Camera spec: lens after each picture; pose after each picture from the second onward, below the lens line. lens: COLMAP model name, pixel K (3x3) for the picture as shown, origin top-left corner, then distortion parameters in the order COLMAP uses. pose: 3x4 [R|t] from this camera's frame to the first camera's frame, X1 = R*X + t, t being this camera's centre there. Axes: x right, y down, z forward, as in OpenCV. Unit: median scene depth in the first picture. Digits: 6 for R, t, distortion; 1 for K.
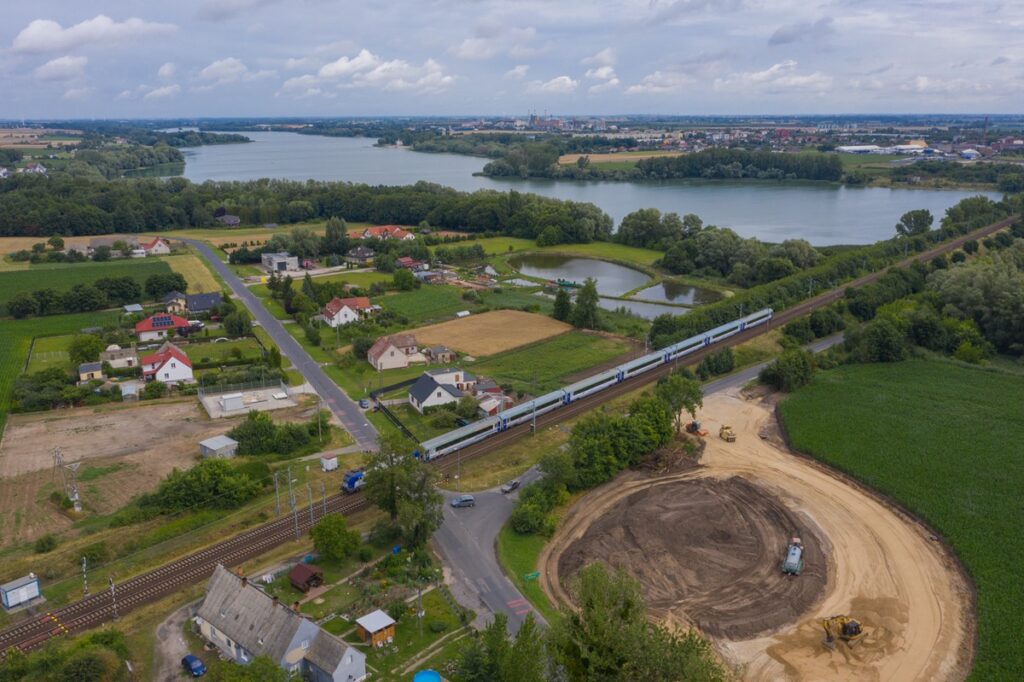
lens RADIAL K [[922.7, 0, 512.0], [0, 922.7, 341.0], [0, 0, 1]] dist [0.004015, 0.004107]
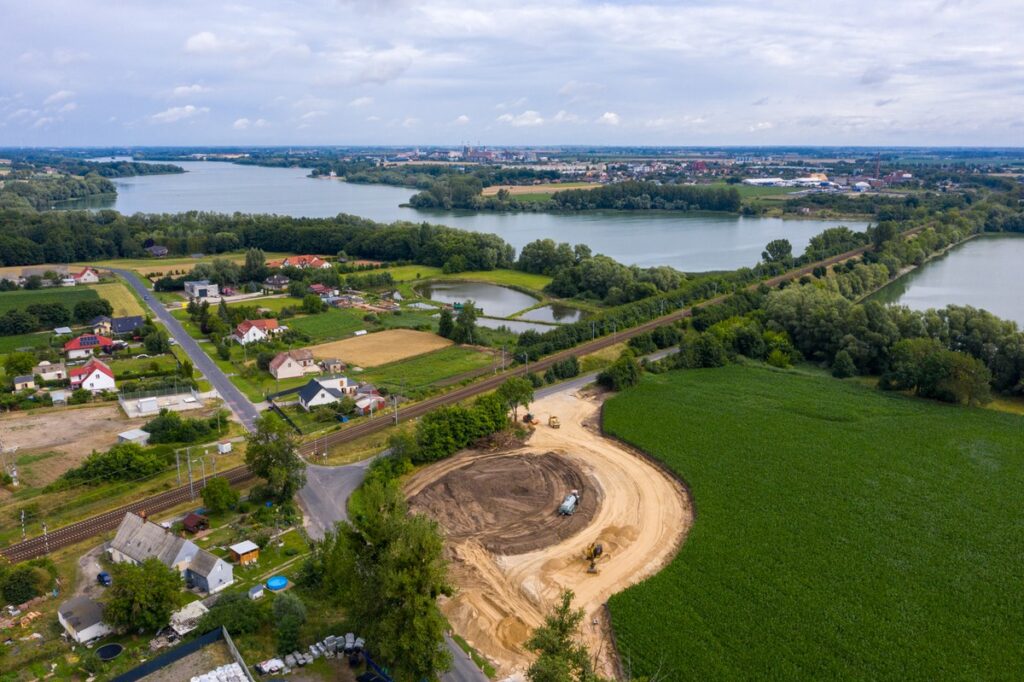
lens RADIAL K [[922.7, 0, 512.0], [0, 922.7, 341.0], [0, 0, 1]] dist [0.004015, 0.004107]
pose [[0.997991, -0.010462, 0.062491, 0.066100], [0.012349, 0.999477, -0.029879, 0.018231], [-0.062146, 0.030590, 0.997598, -0.157311]]
